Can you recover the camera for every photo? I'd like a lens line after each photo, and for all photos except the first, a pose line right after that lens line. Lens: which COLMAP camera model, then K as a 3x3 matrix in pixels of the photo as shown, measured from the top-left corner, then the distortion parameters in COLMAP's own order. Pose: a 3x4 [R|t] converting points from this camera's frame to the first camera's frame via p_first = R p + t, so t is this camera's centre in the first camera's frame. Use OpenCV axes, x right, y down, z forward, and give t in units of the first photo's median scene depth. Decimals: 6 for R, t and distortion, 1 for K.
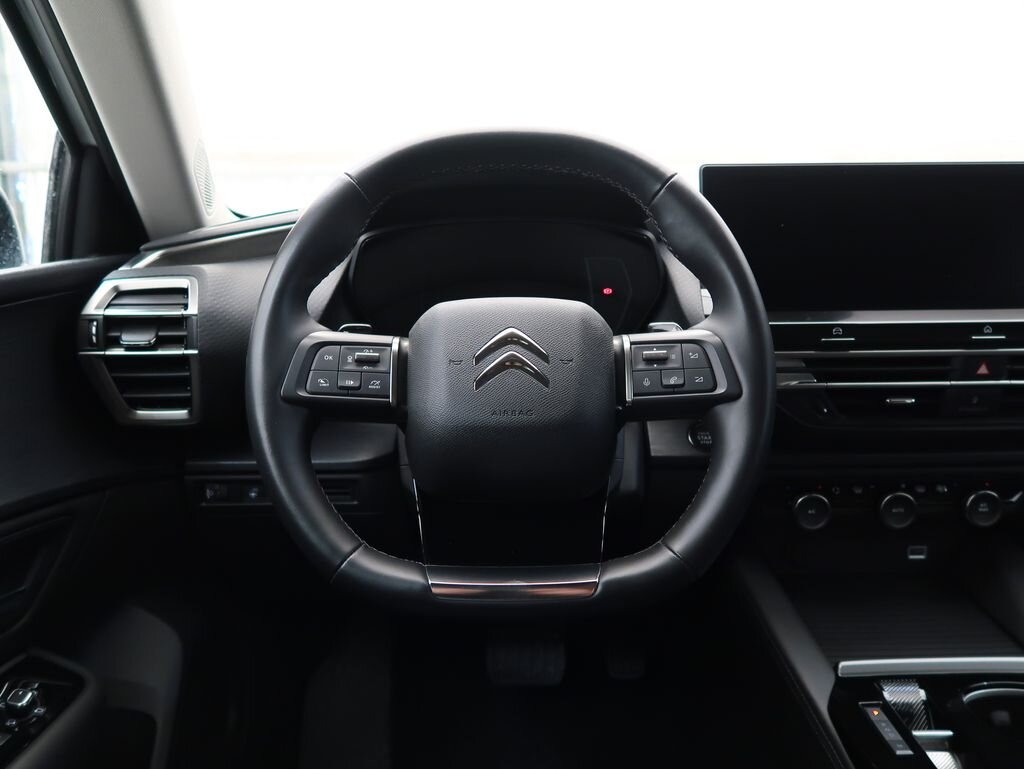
lens RADIAL K [[899.4, 0, 506.6], [0, 899.4, 383.9], [0, 0, 1]] dist [-0.022322, 0.007261]
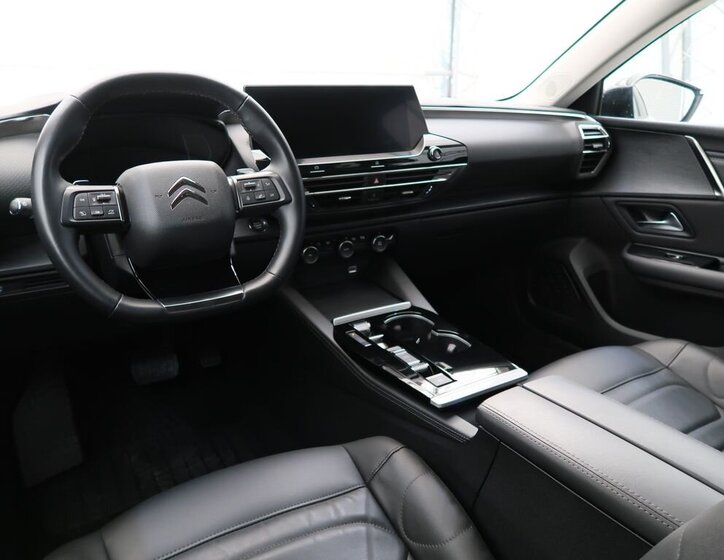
lens RADIAL K [[602.6, 0, 368.7], [0, 602.6, 280.0], [0, 0, 1]] dist [-0.004207, 0.004304]
pose [[0.852824, -0.152881, 0.499319, -0.314067], [0.087858, 0.984561, 0.151393, -0.002402], [-0.514755, -0.085242, 0.853089, -0.341559]]
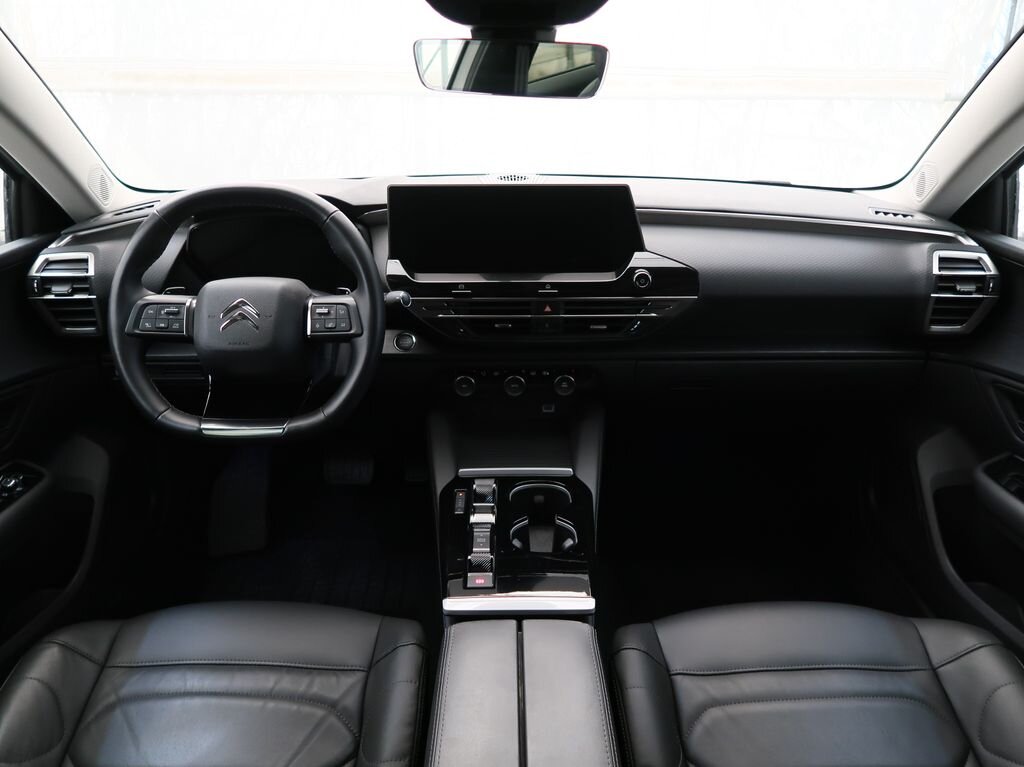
lens RADIAL K [[839.4, 0, 520.4], [0, 839.4, 384.9], [0, 0, 1]] dist [-0.003423, -0.017995]
pose [[0.999968, 0.007865, 0.001598, 0.544361], [-0.008025, 0.982309, 0.187097, -0.200434], [-0.000098, -0.187104, 0.982340, -0.725390]]
